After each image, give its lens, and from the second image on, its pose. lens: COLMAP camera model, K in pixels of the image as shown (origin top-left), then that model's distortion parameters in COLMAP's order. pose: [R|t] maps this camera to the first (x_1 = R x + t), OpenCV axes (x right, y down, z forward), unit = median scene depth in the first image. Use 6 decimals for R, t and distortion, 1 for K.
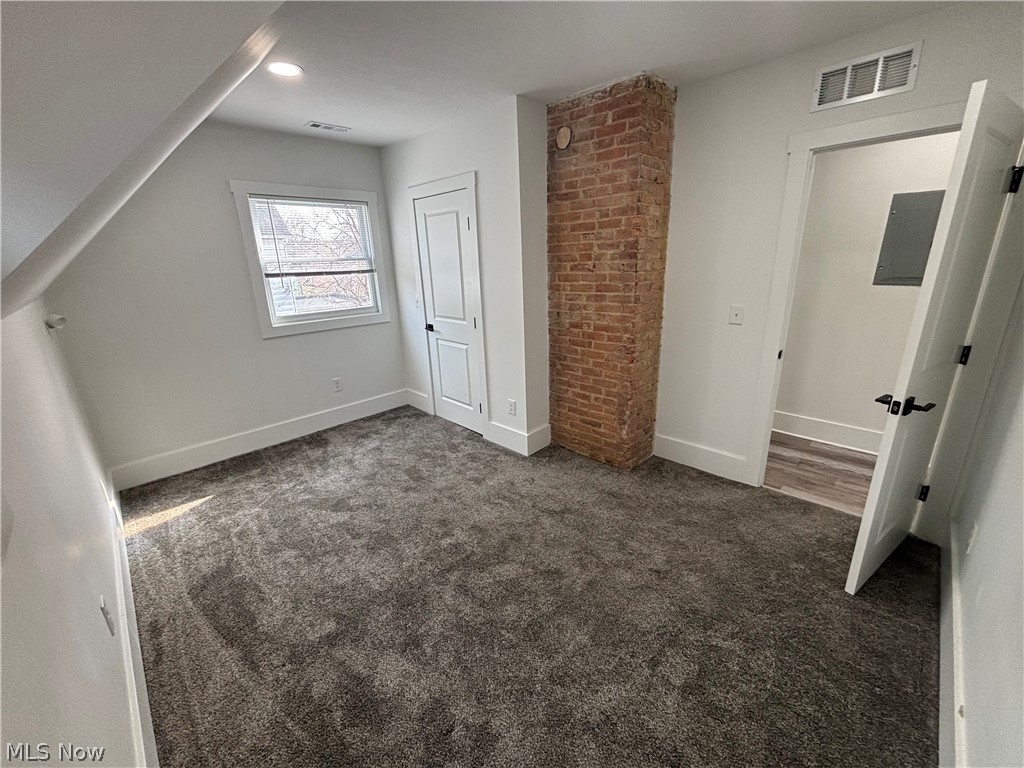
lens RADIAL K [[409.8, 0, 512.0], [0, 409.8, 384.0], [0, 0, 1]] dist [-0.000063, -0.000175]
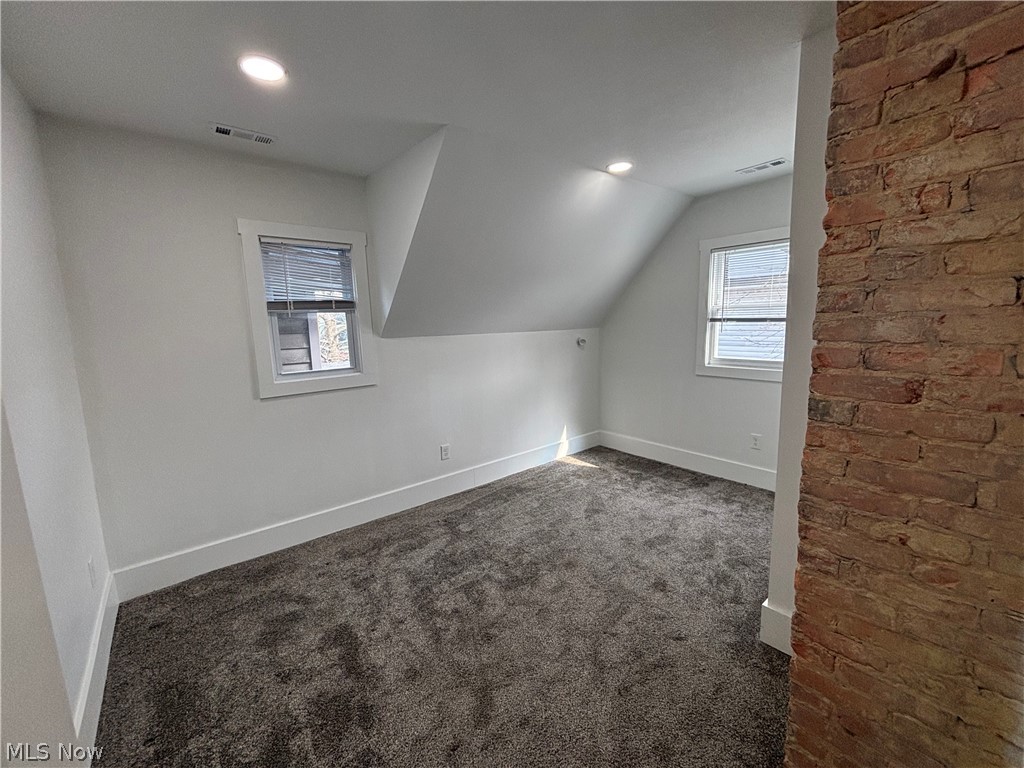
lens RADIAL K [[409.8, 0, 512.0], [0, 409.8, 384.0], [0, 0, 1]] dist [-0.000063, -0.000175]
pose [[-0.093019, 0.184506, -0.978420, 0.591761], [-0.268555, 0.941610, 0.203097, -0.193792], [0.958763, 0.281651, -0.038038, 0.613635]]
